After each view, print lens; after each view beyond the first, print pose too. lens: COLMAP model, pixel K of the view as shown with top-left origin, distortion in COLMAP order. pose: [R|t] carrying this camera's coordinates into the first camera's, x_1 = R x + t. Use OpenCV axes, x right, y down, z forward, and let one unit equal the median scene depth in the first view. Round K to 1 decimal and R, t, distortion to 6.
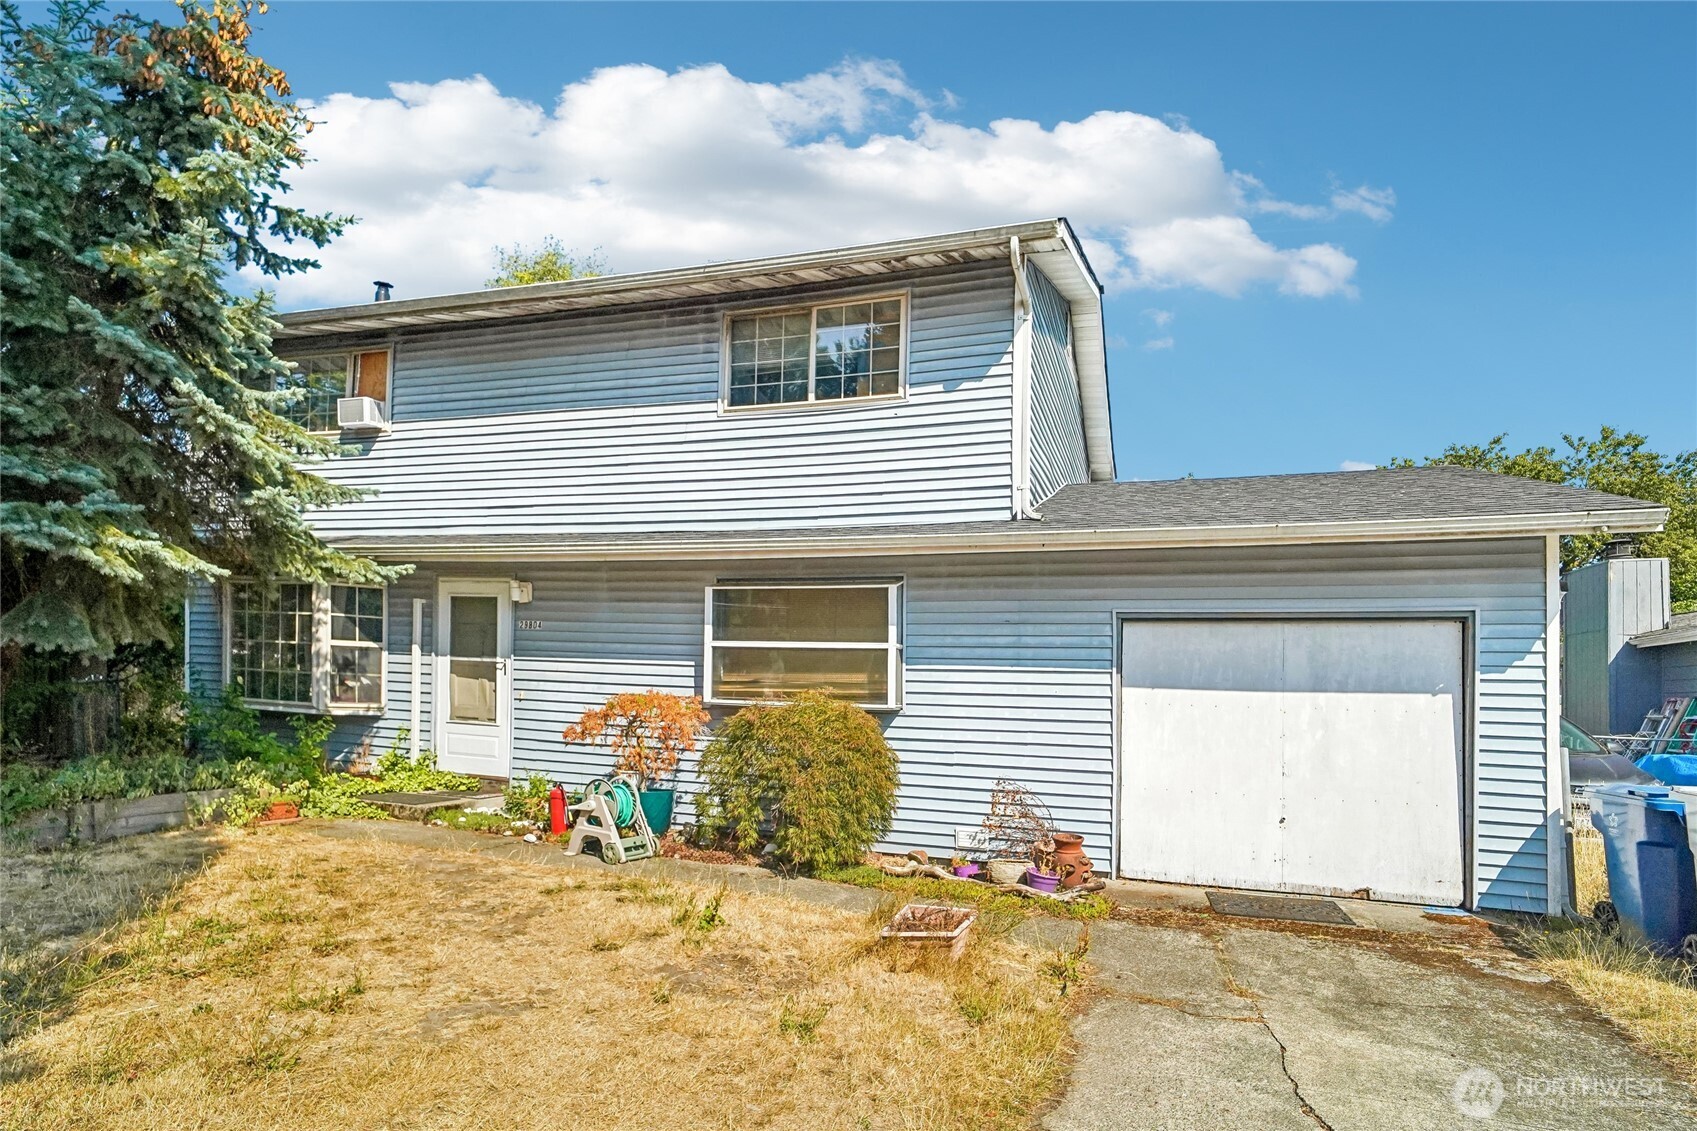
lens RADIAL K [[827.9, 0, 855.4], [0, 827.9, 574.2], [0, 0, 1]] dist [-0.020757, 0.009109]
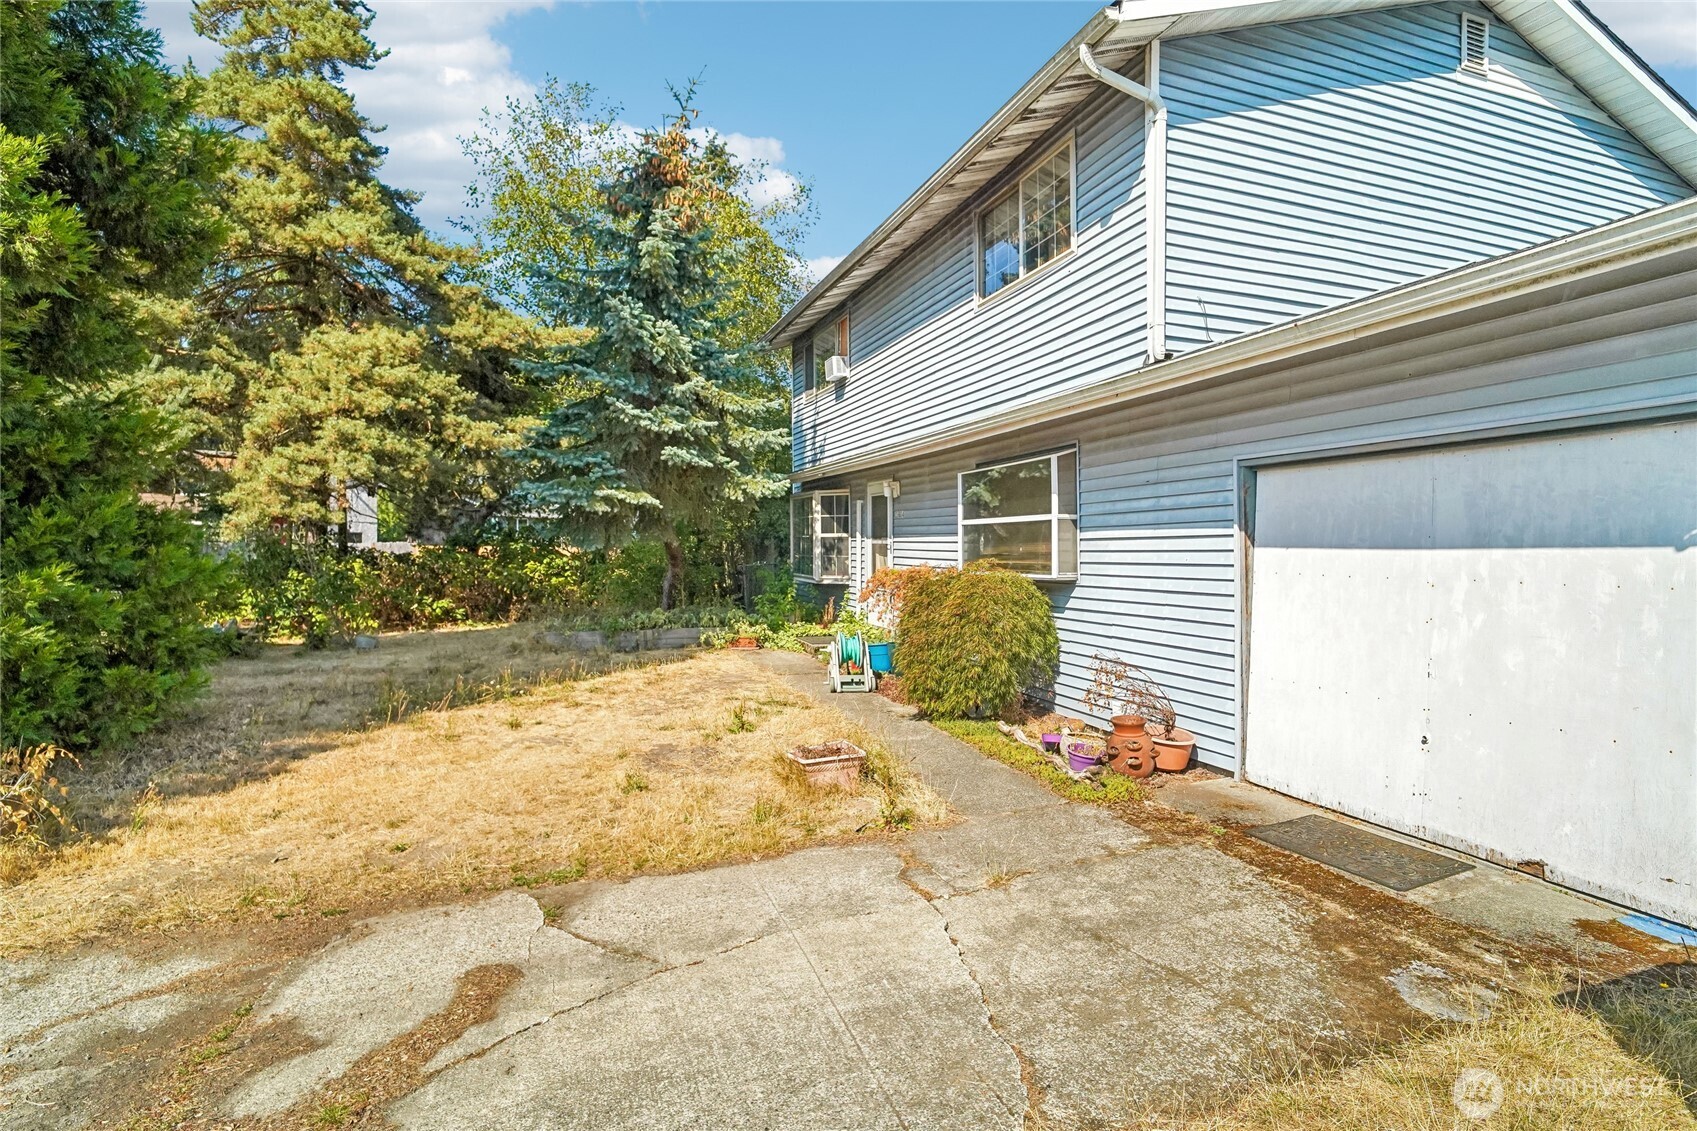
lens RADIAL K [[827.9, 0, 881.3], [0, 827.9, 555.8], [0, 0, 1]] dist [-0.020757, 0.009109]
pose [[0.624092, -0.022811, -0.781018, 0.679627], [0.128837, 0.988896, 0.074068, 0.032211], [0.770656, -0.146849, 0.620101, 0.214440]]
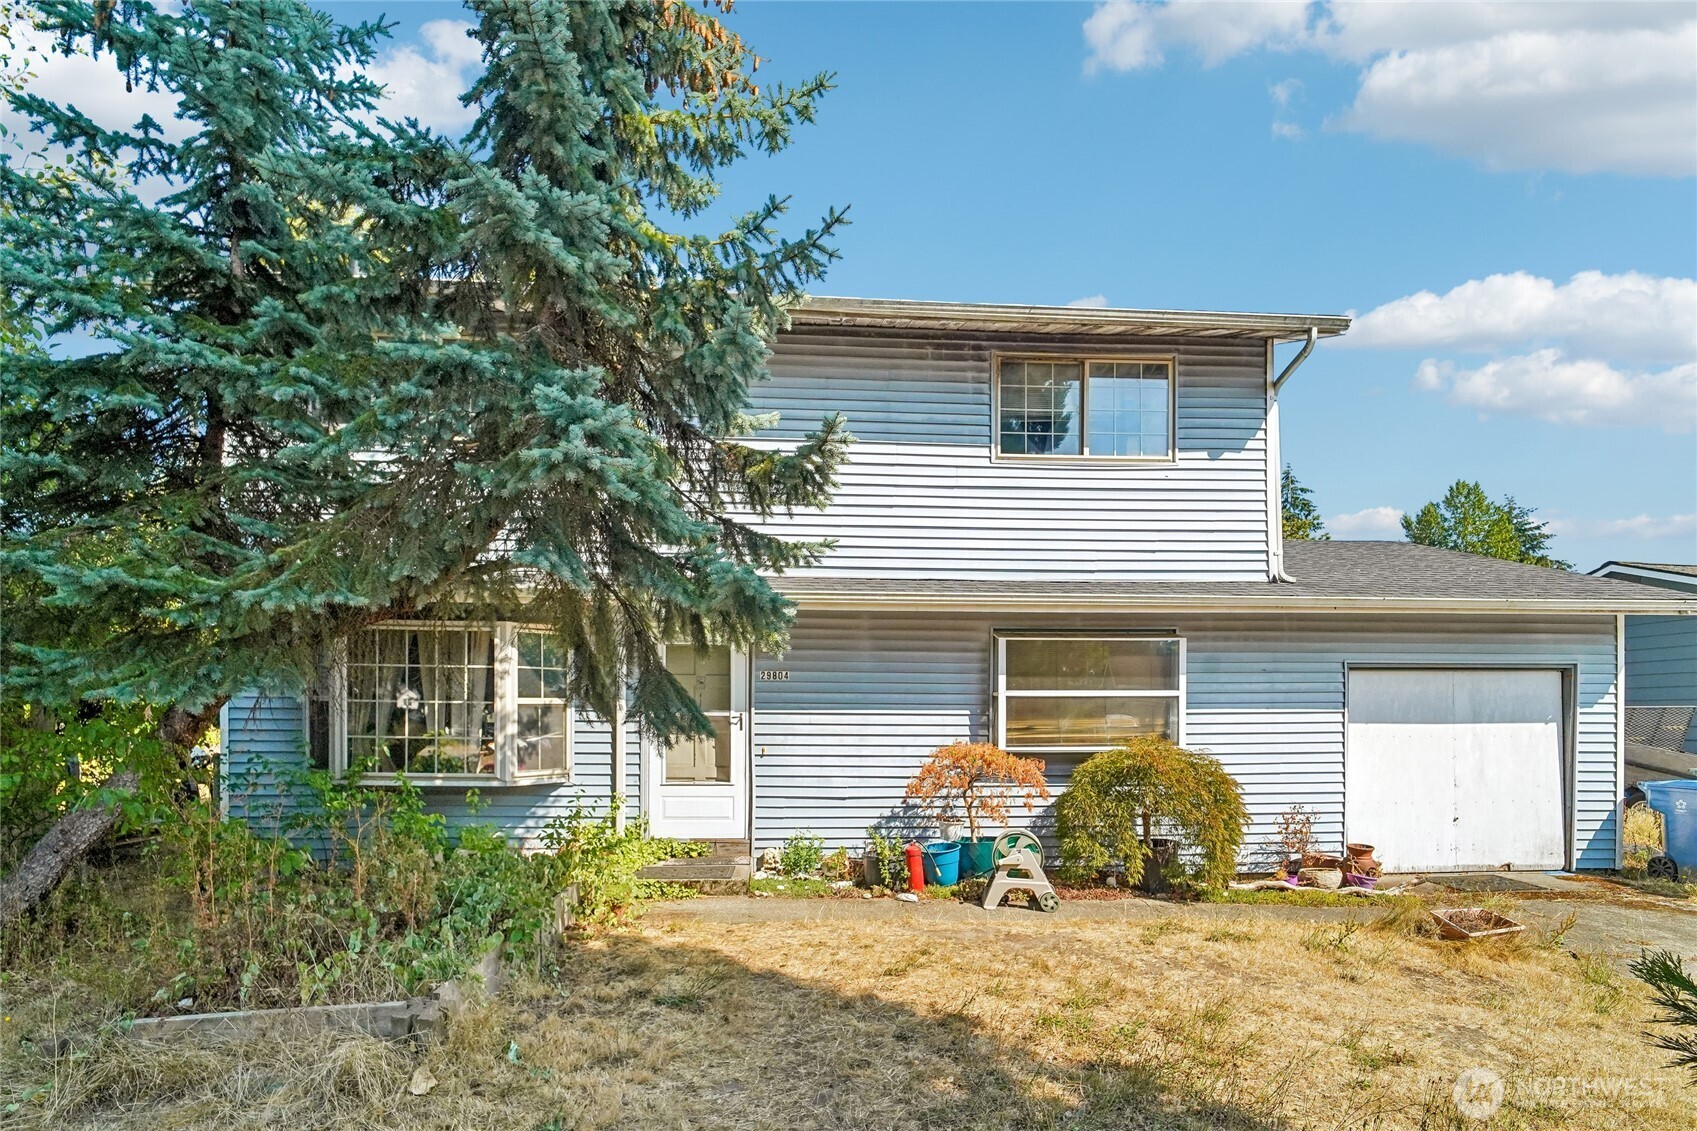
lens RADIAL K [[827.9, 0, 828.2], [0, 827.9, 712.2], [0, 0, 1]] dist [-0.020757, 0.009109]
pose [[0.933129, -0.027114, 0.358518, -0.786615], [-0.018557, 0.992191, 0.123336, -0.015516], [-0.359063, -0.121742, 0.925339, 0.141076]]
